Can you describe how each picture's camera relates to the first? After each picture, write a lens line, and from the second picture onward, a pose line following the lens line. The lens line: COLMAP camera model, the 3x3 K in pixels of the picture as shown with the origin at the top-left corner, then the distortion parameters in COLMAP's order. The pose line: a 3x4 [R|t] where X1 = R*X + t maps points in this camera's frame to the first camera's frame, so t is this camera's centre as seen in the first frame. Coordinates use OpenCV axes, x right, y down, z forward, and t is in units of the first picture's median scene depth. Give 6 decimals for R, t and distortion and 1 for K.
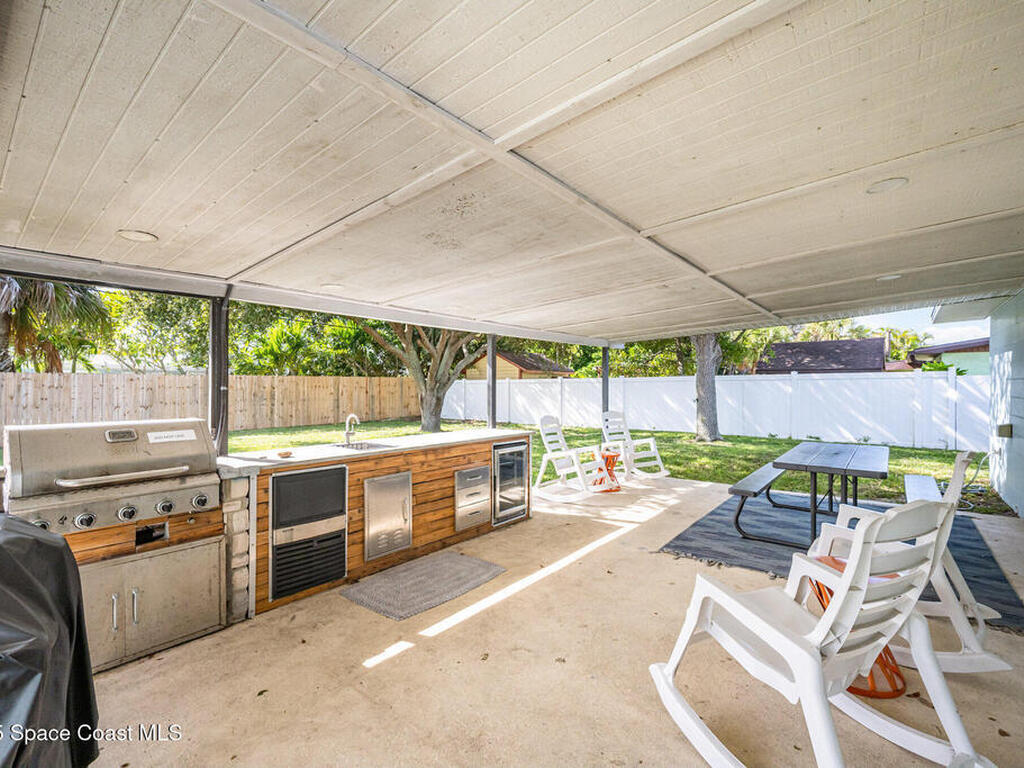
lens RADIAL K [[466.2, 0, 512.0], [0, 466.2, 384.0], [0, 0, 1]] dist [0.000484, 0.000022]
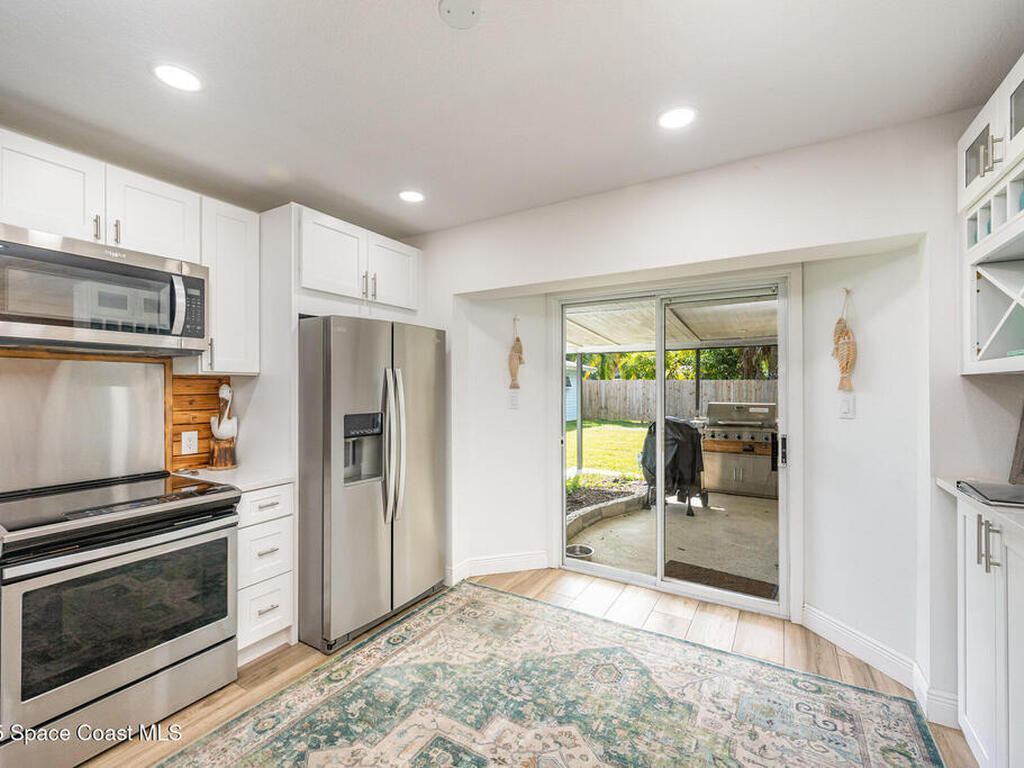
lens RADIAL K [[456.6, 0, 512.0], [0, 456.6, 384.0], [0, 0, 1]] dist [-0.001075, -0.000078]
pose [[0.153816, -0.007508, -0.988071, 0.998429], [0.003397, 0.999969, -0.007070, -0.005992], [0.988094, -0.002269, 0.153837, -0.432780]]
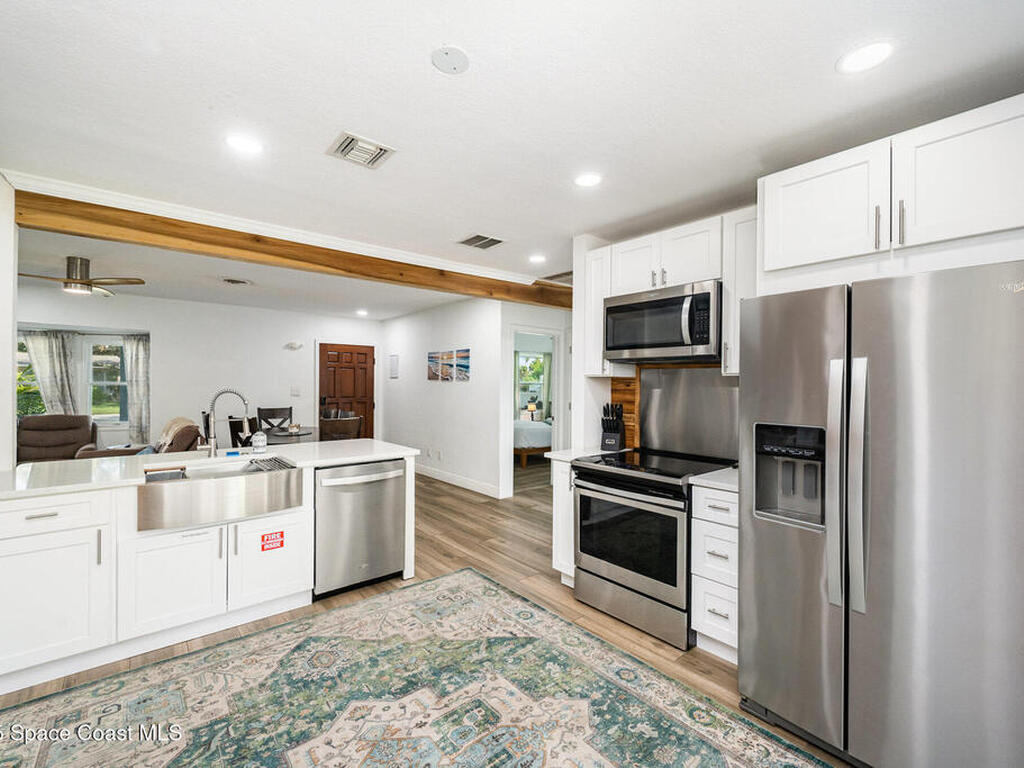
lens RADIAL K [[448.2, 0, 507.5], [0, 448.2, 382.1], [0, 0, 1]] dist [-0.013641, -0.000064]
pose [[-0.982530, -0.006406, 0.185992, 0.489740], [-0.007394, 0.999962, -0.004618, -0.011078], [-0.185955, -0.005913, -0.982540, -0.013870]]
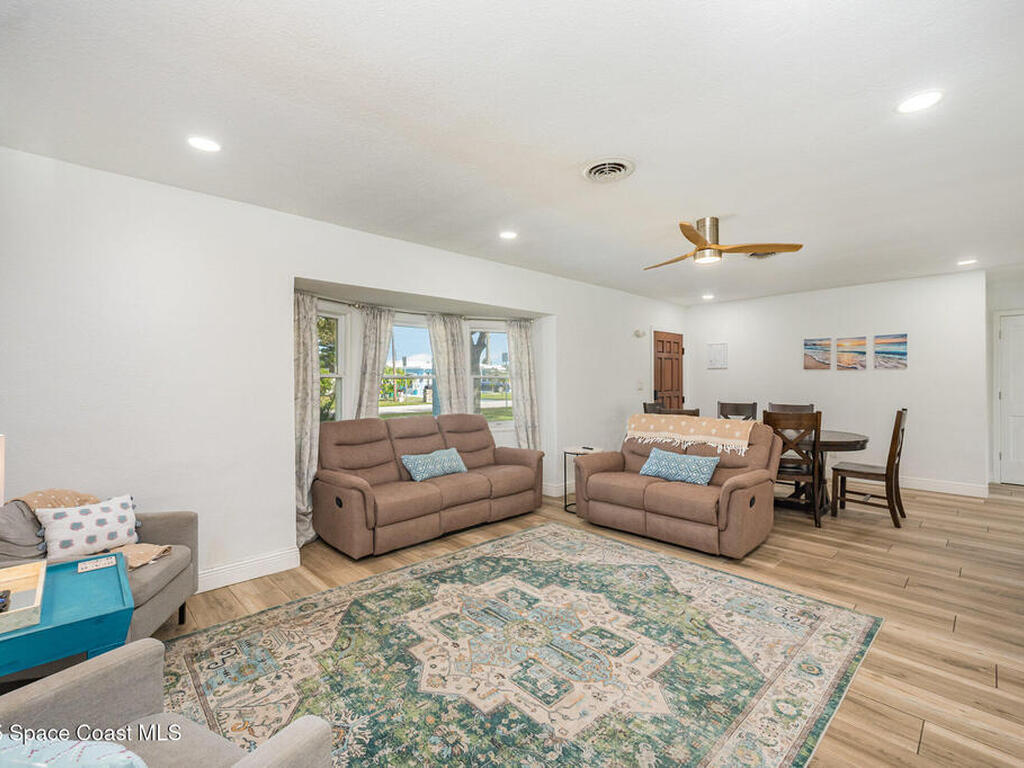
lens RADIAL K [[469.3, 0, 512.0], [0, 469.3, 384.0], [0, 0, 1]] dist [0.004319, -0.000232]
pose [[-0.132437, 0.005457, -0.991176, 1.304885], [0.005466, 0.999974, 0.004775, 0.014683], [0.991176, -0.004785, -0.132463, -0.329519]]
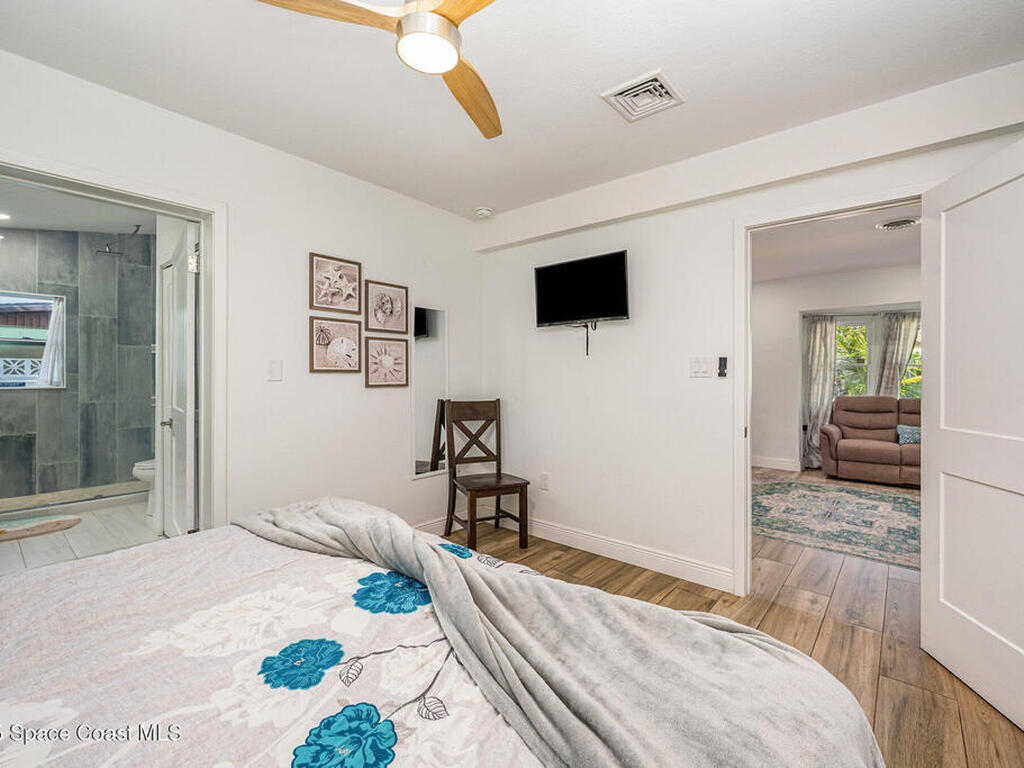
lens RADIAL K [[459.5, 0, 507.9], [0, 459.5, 372.4], [0, 0, 1]] dist [-0.003941, -0.000617]
pose [[-0.999104, -0.002613, 0.042234, 1.415041], [-0.002873, 0.999977, -0.006084, 0.036652], [-0.042217, -0.006200, -0.999089, 0.810610]]
